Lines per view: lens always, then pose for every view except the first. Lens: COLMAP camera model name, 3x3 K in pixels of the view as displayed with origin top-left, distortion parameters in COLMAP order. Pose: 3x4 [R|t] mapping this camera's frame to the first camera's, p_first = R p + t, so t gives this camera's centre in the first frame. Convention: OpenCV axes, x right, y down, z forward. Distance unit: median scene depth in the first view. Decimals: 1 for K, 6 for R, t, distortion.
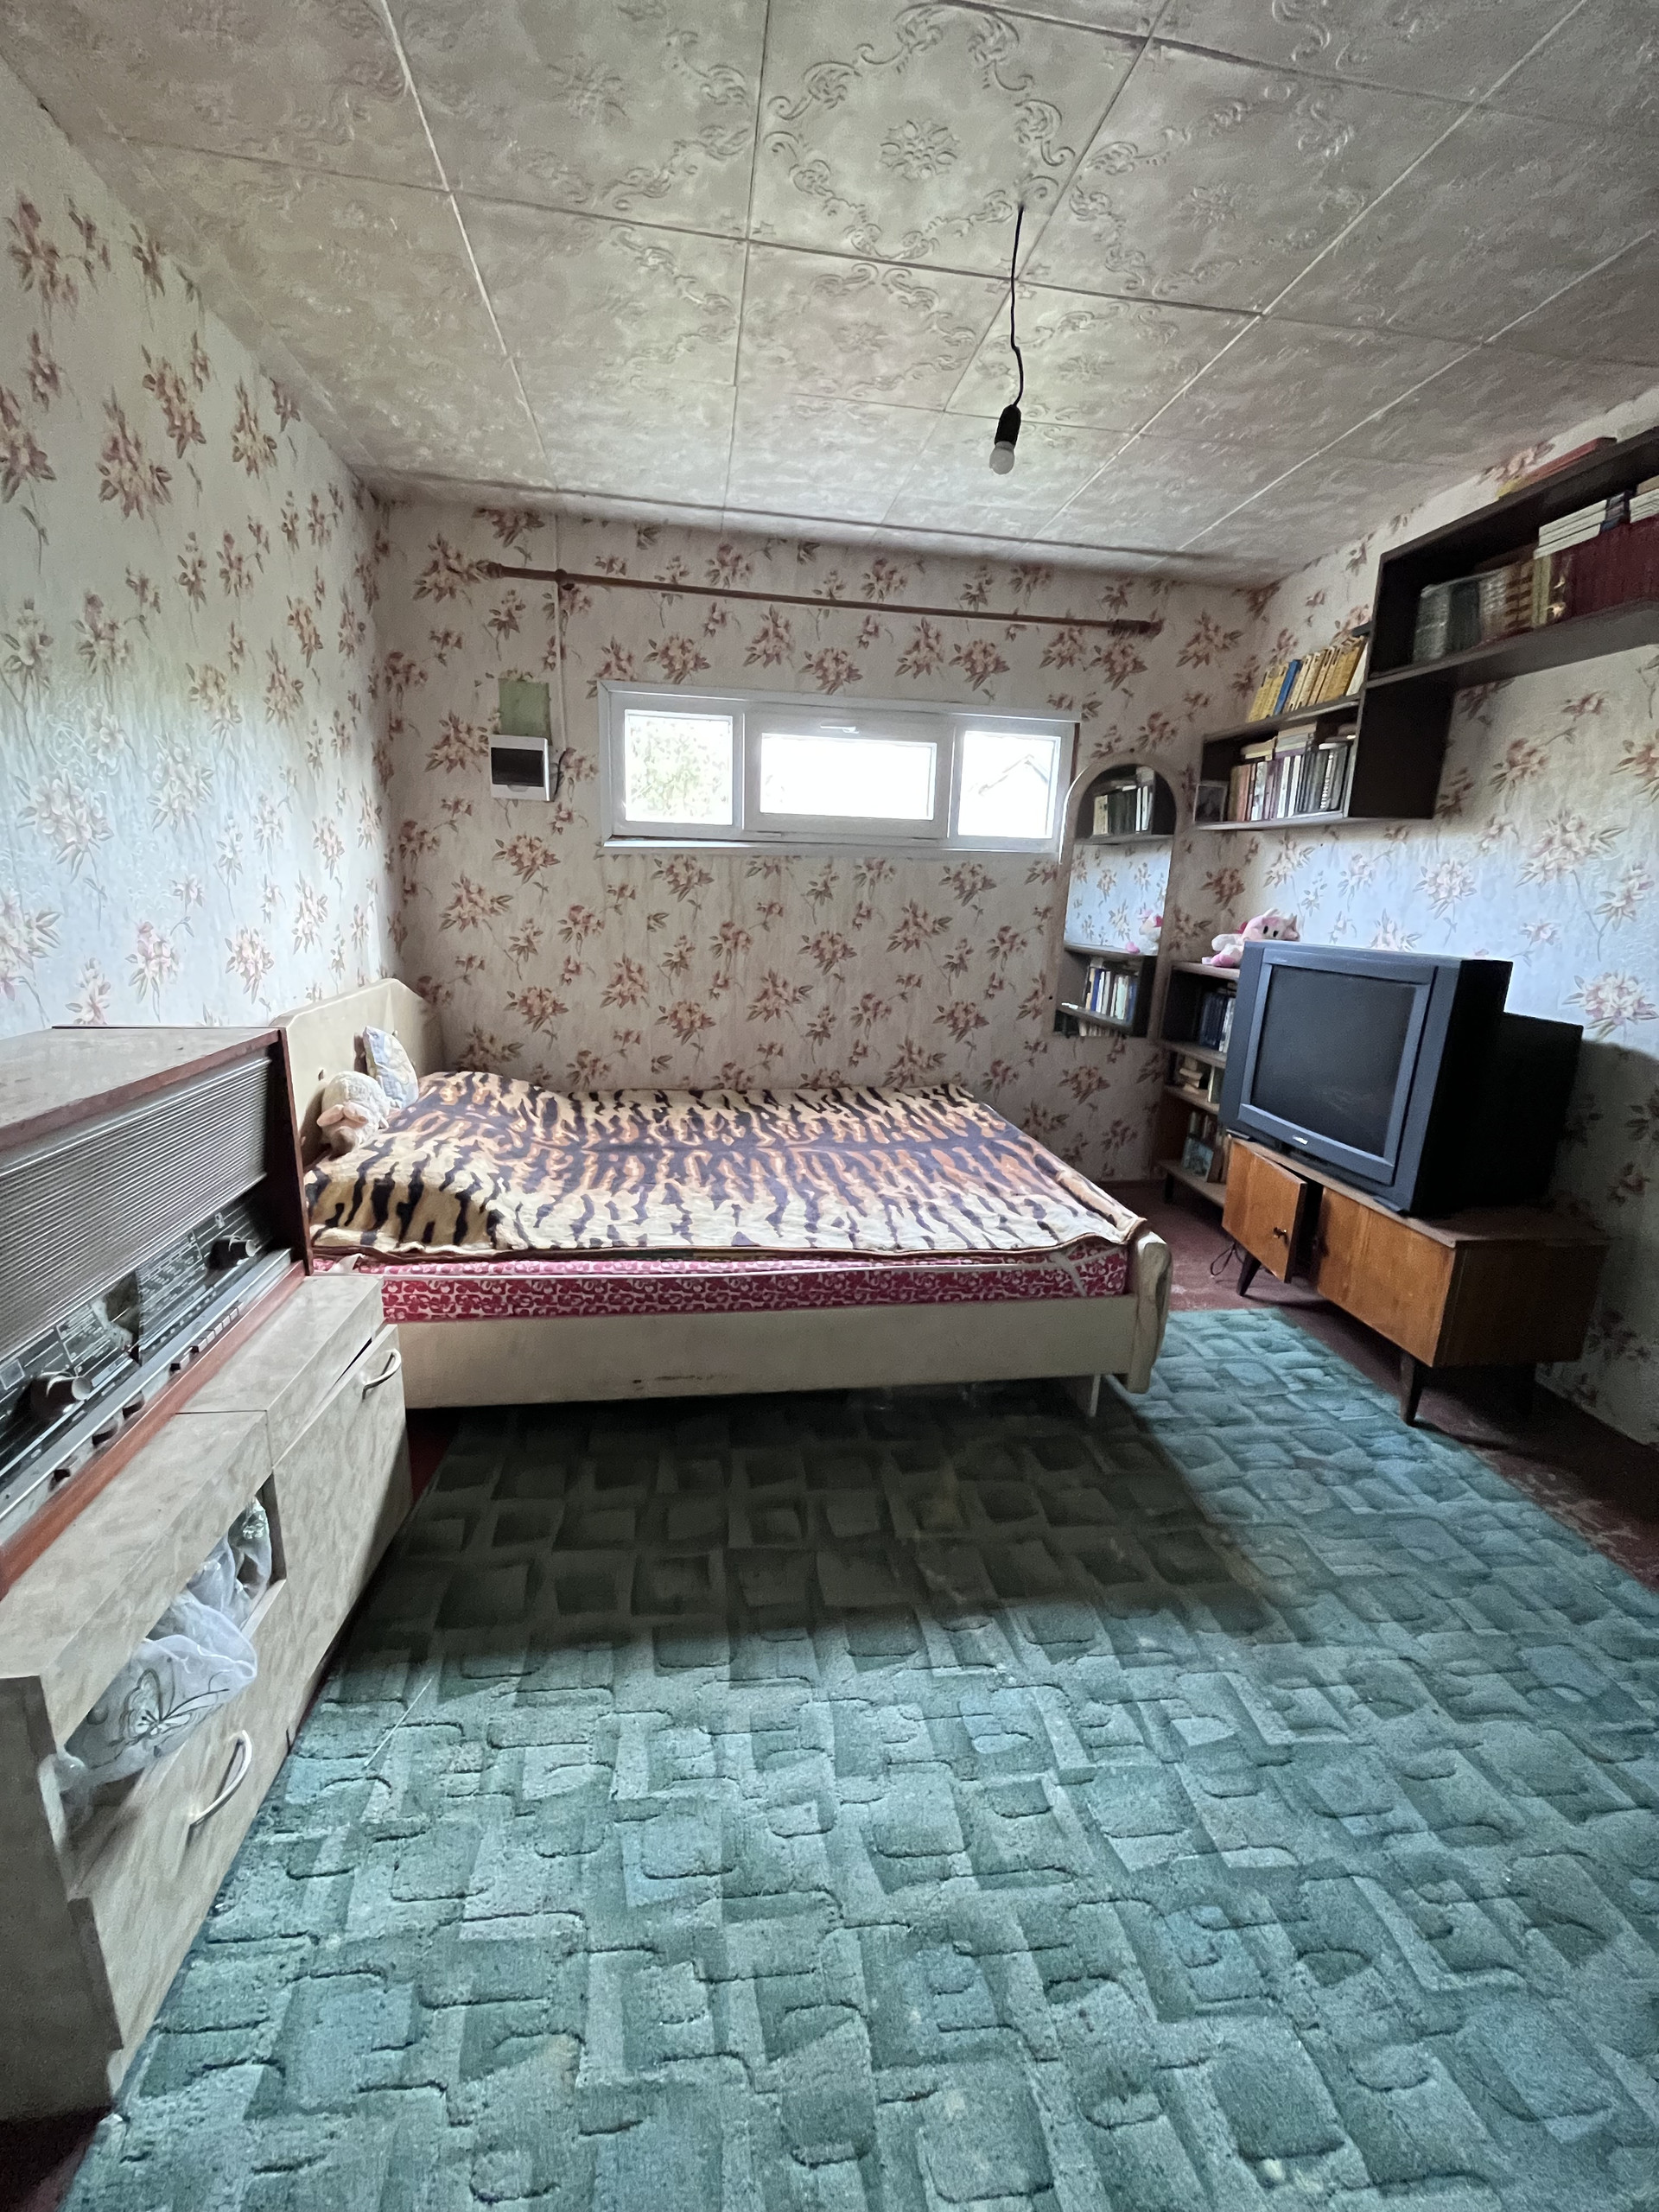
lens RADIAL K [[894.2, 0, 829.5], [0, 894.2, 1107.9], [0, 0, 1]] dist [-0.003616, 0.000166]
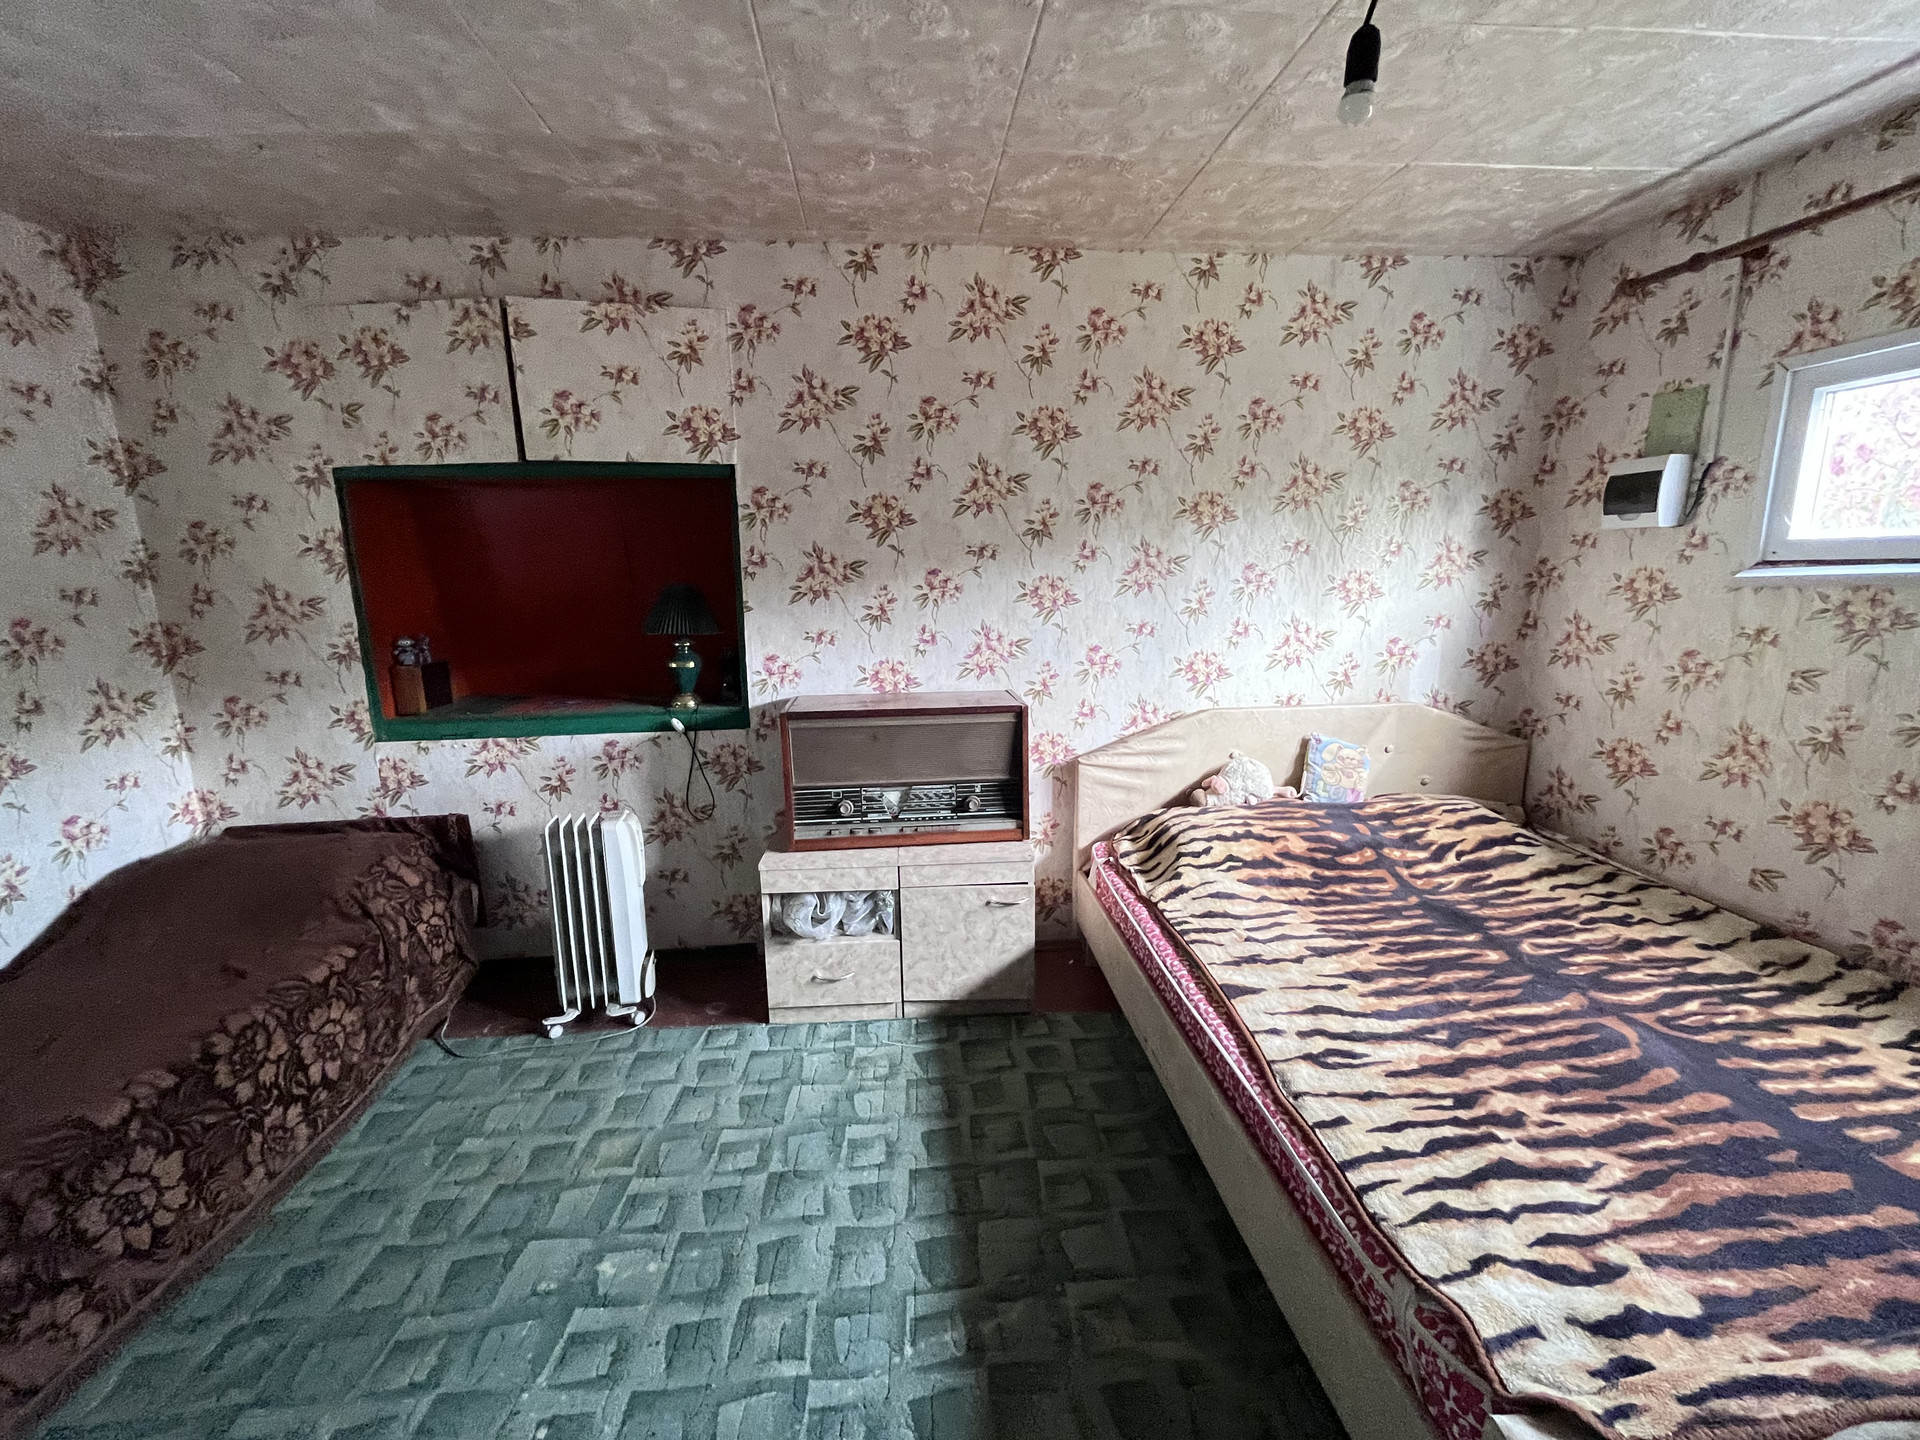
lens RADIAL K [[776.1, 0, 961.9], [0, 776.1, 720.3], [0, 0, 1]] dist [-0.003616, 0.000166]
pose [[-0.055596, 0.157022, -0.986029, 0.544605], [-0.230394, 0.958888, 0.165690, -0.160199], [0.971508, 0.236386, -0.017133, 0.481821]]
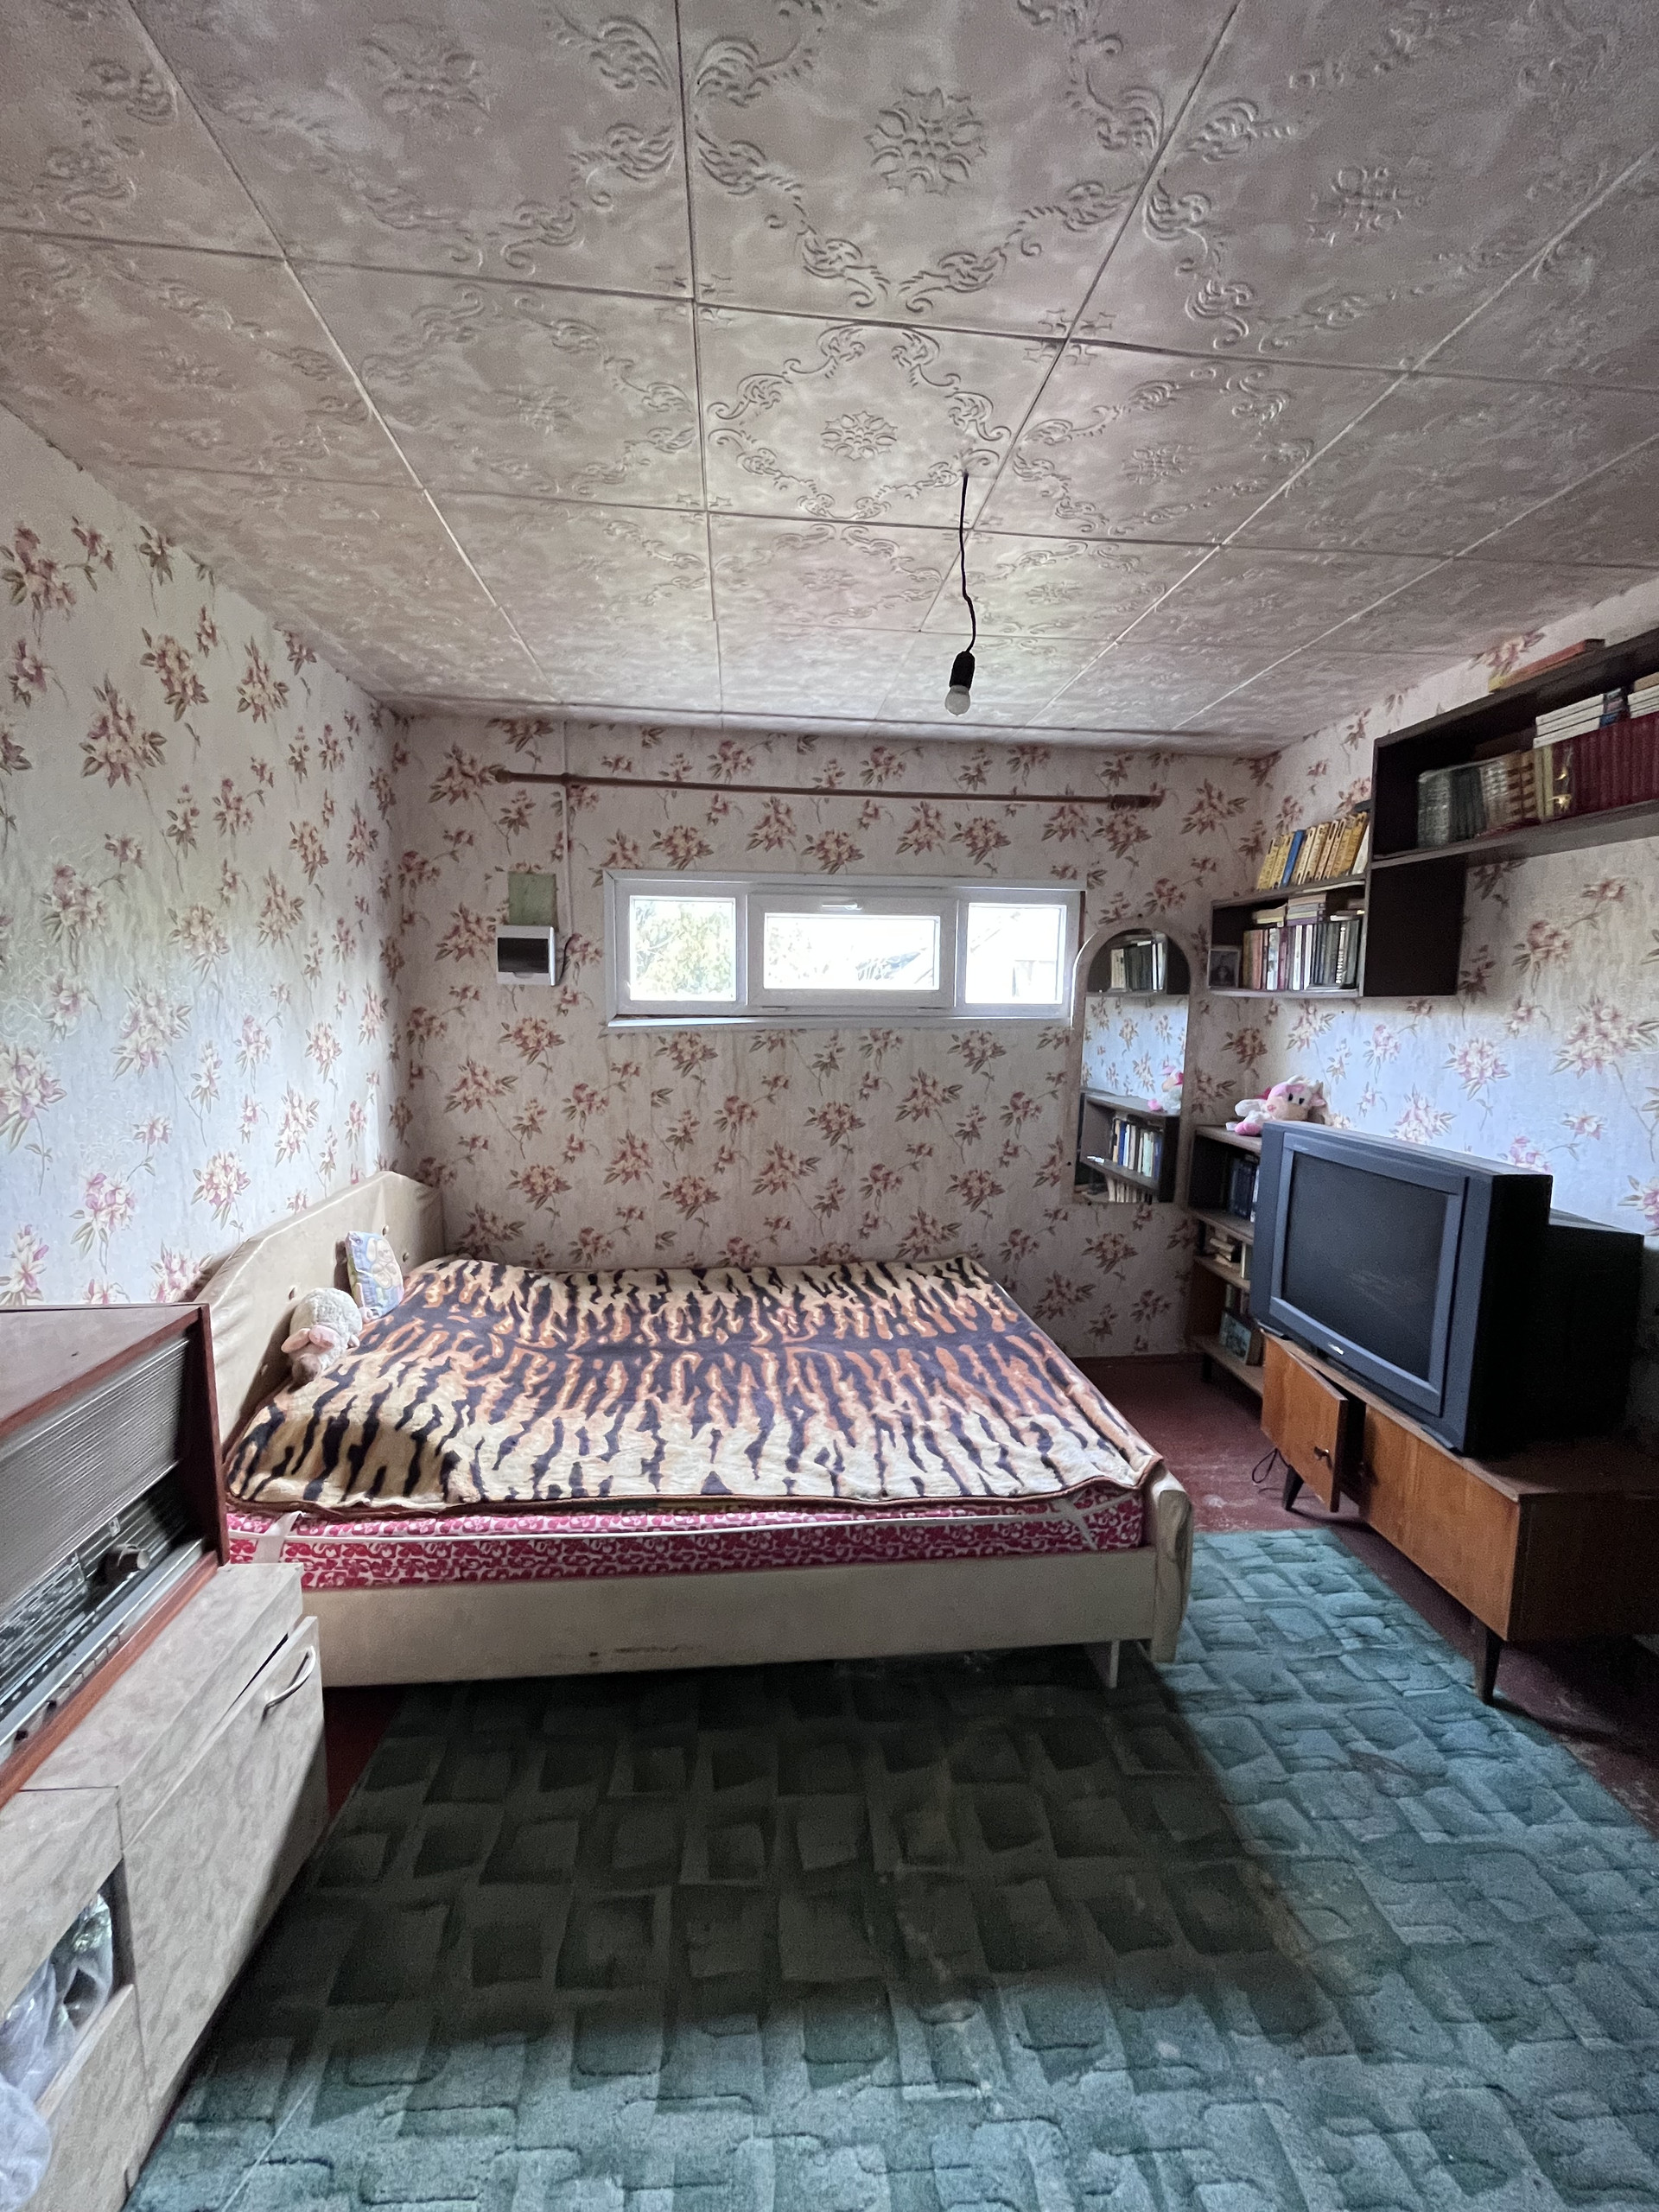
lens RADIAL K [[894.2, 0, 829.5], [0, 894.2, 1107.9], [0, 0, 1]] dist [-0.003616, 0.000166]
pose [[0.998502, -0.015978, -0.052334, 0.056576], [0.009512, 0.992539, -0.121558, -0.093335], [0.053886, 0.120878, 0.991204, 0.035967]]
